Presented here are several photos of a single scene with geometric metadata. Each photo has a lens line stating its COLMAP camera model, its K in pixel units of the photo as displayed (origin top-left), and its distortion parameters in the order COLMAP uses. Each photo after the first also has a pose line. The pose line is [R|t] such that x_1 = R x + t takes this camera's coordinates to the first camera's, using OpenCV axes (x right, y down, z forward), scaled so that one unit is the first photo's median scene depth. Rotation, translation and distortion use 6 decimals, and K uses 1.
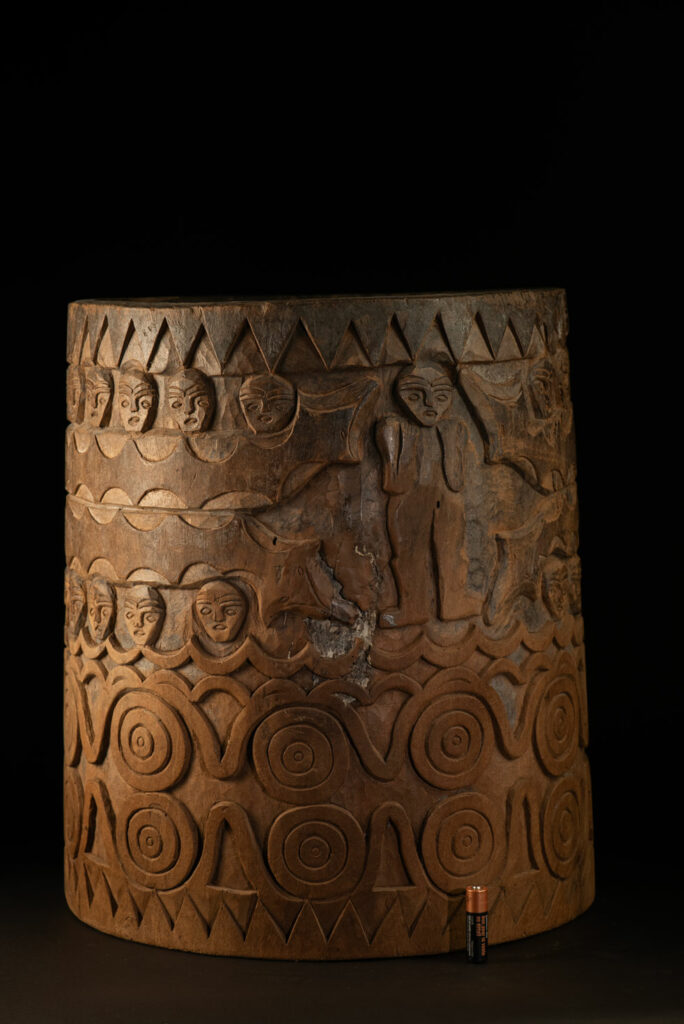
lens RADIAL K [[3733.3, 0, 342.7], [0, 3733.3, 512.1], [0, 0, 1]] dist [-0.140045, 0.000000]
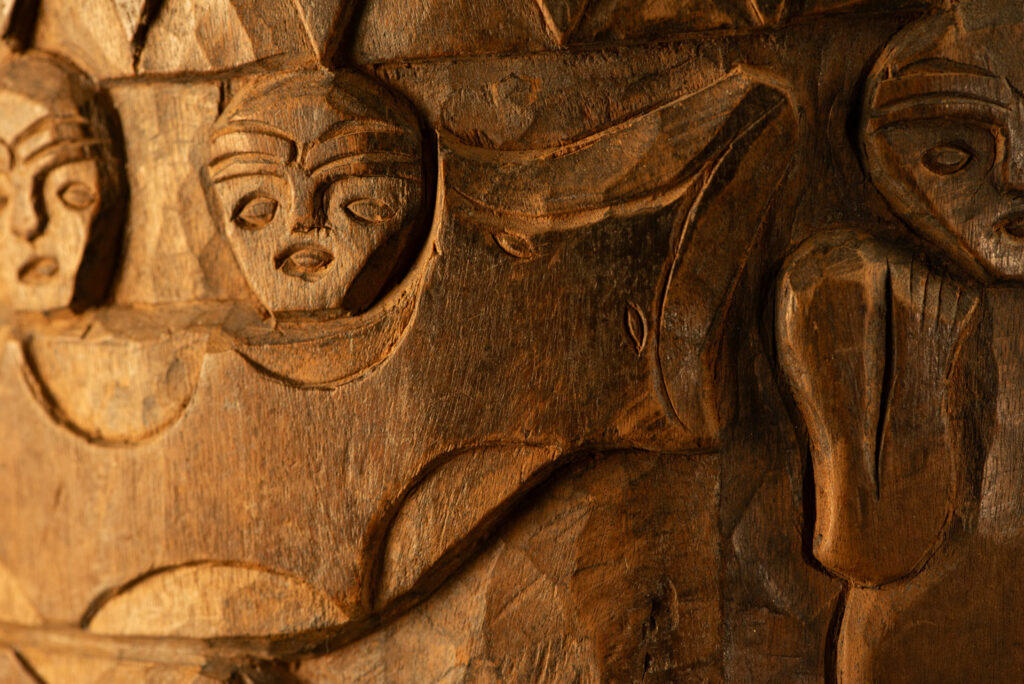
lens RADIAL K [[3733.3, 0, 513.5], [0, 3733.3, 342.7], [0, 0, 1]] dist [-0.140045, 0.000000]
pose [[0.976854, -0.004834, -0.213854, 0.041475], [0.008998, 0.999788, 0.018503, -0.023837], [0.213719, -0.019999, 0.976690, 0.769848]]
